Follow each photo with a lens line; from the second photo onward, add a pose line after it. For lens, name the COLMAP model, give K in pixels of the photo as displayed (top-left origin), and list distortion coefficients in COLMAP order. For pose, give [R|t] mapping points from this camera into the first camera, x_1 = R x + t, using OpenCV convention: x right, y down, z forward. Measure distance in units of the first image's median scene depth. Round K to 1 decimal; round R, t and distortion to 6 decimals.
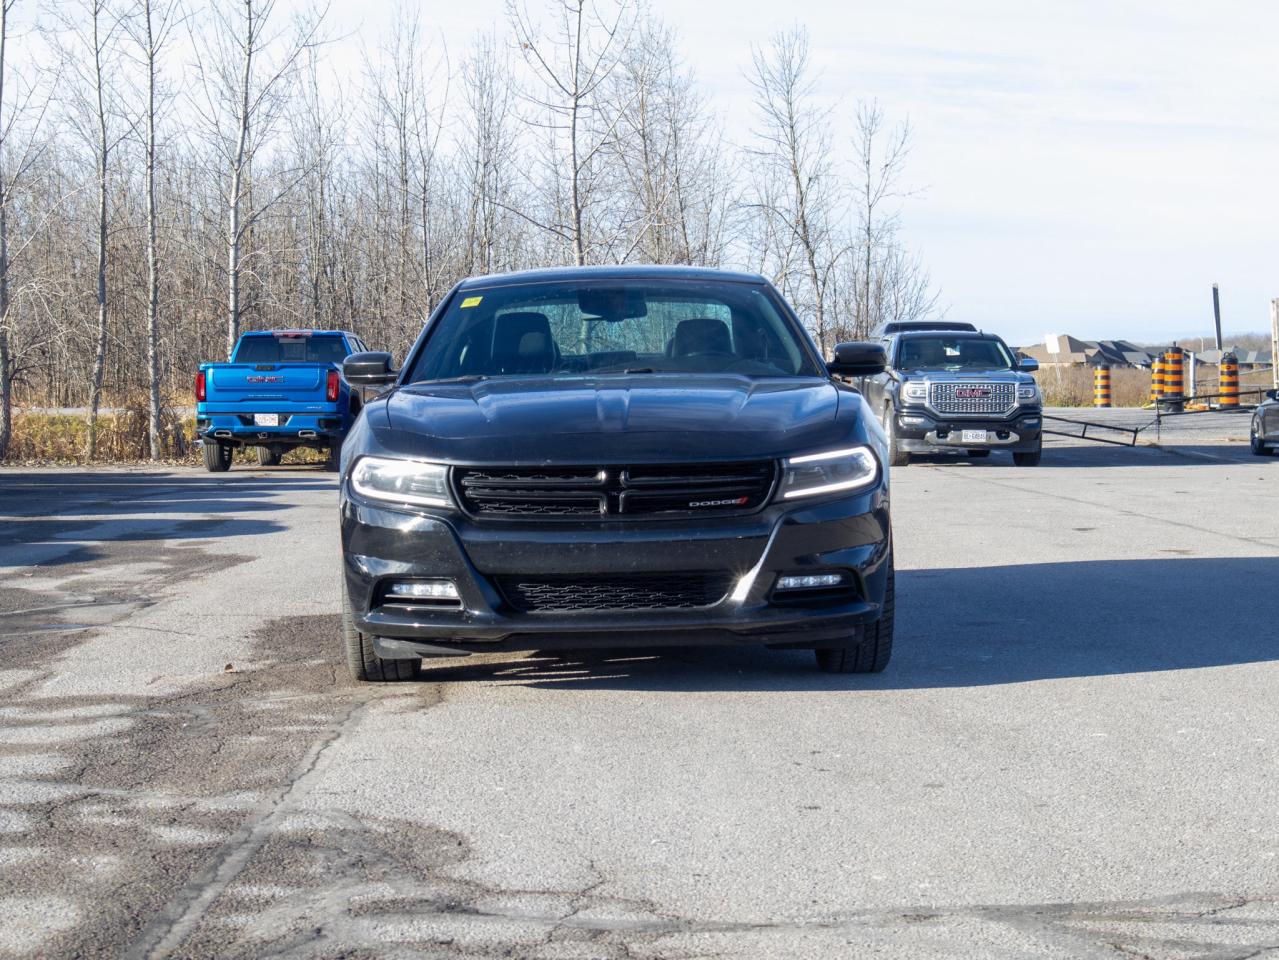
lens RADIAL K [[2673.4, 0, 615.5], [0, 2673.4, 477.4], [0, 0, 1]] dist [-0.036728, -0.121154]
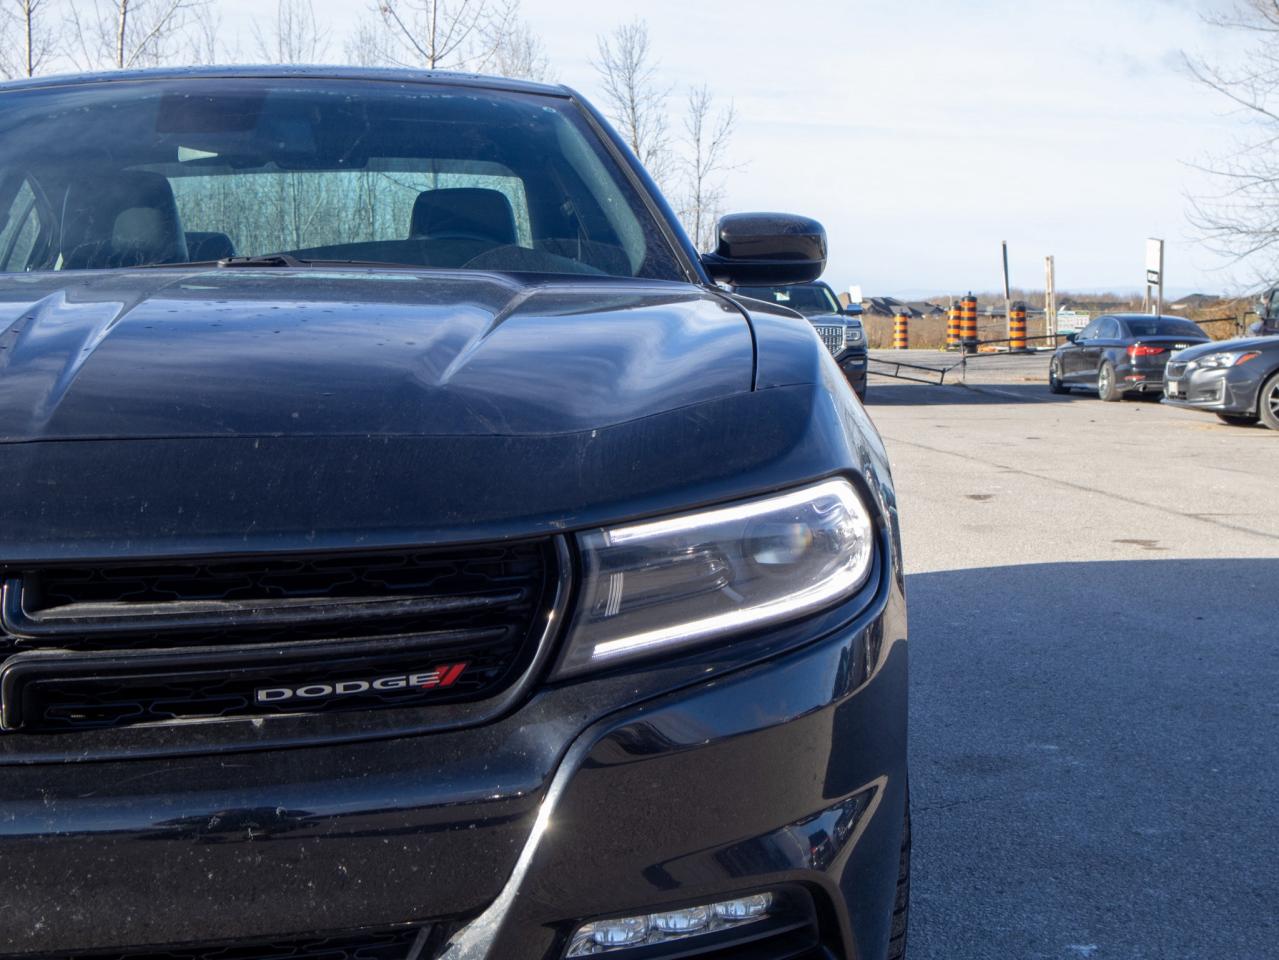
lens RADIAL K [[2008.5, 0, 639.5], [0, 2008.5, 480.0], [0, 0, 1]] dist [-0.011895, 0.009962]
pose [[0.997588, 0.000276, 0.069419, 0.013565], [-0.003031, 0.999212, 0.039587, -0.005415], [-0.069353, -0.039702, 0.996802, 0.199308]]
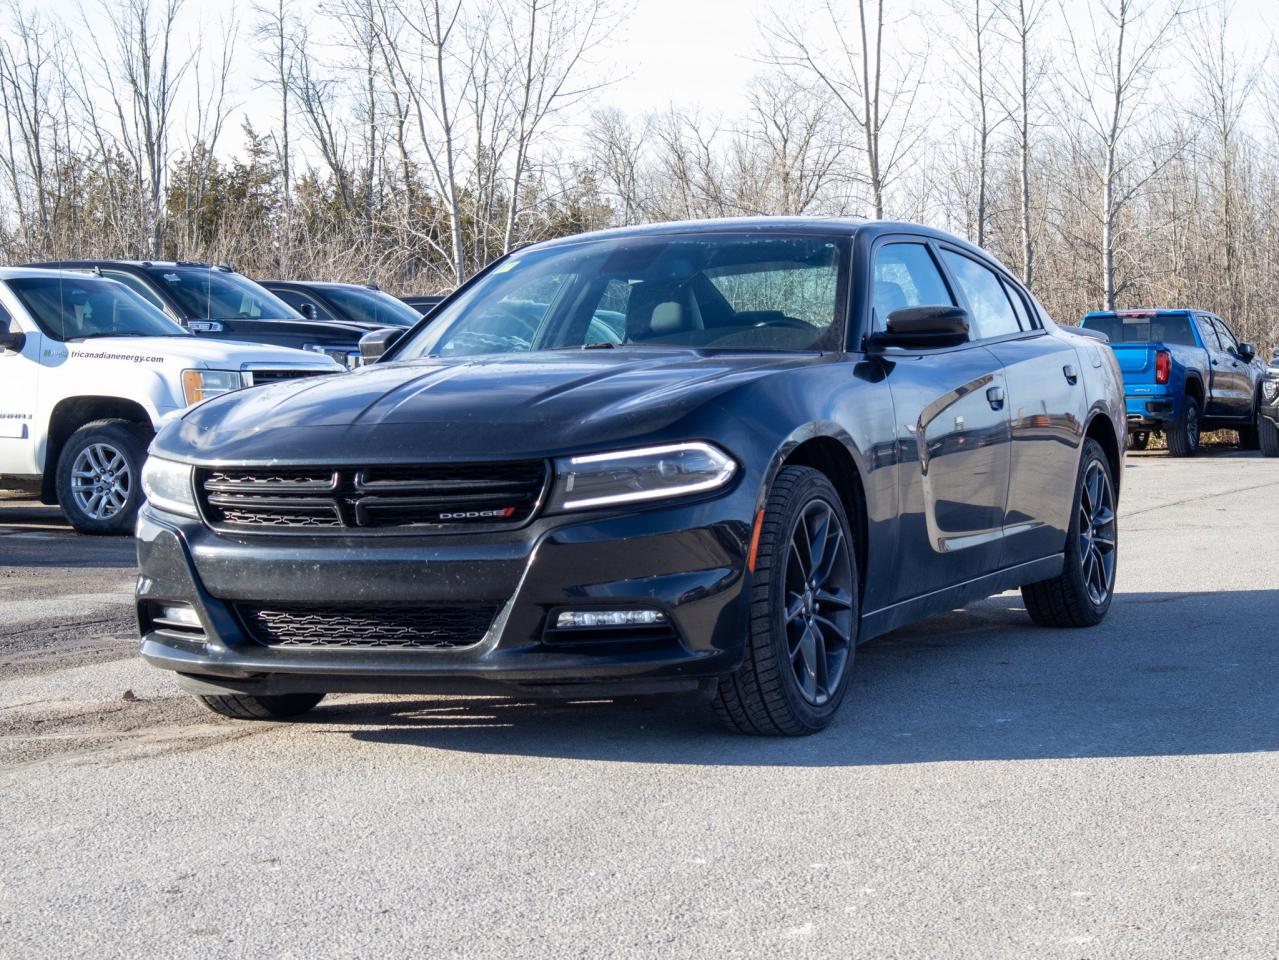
lens RADIAL K [[2559.8, 0, 639.5], [0, 2559.8, 480.0], [0, 0, 1]] dist [0.005593, 0.095492]
pose [[0.909500, 0.007589, -0.415634, 0.099356], [-0.003948, 0.999946, 0.009617, -0.002008], [0.415685, -0.007105, 0.909481, 0.087270]]
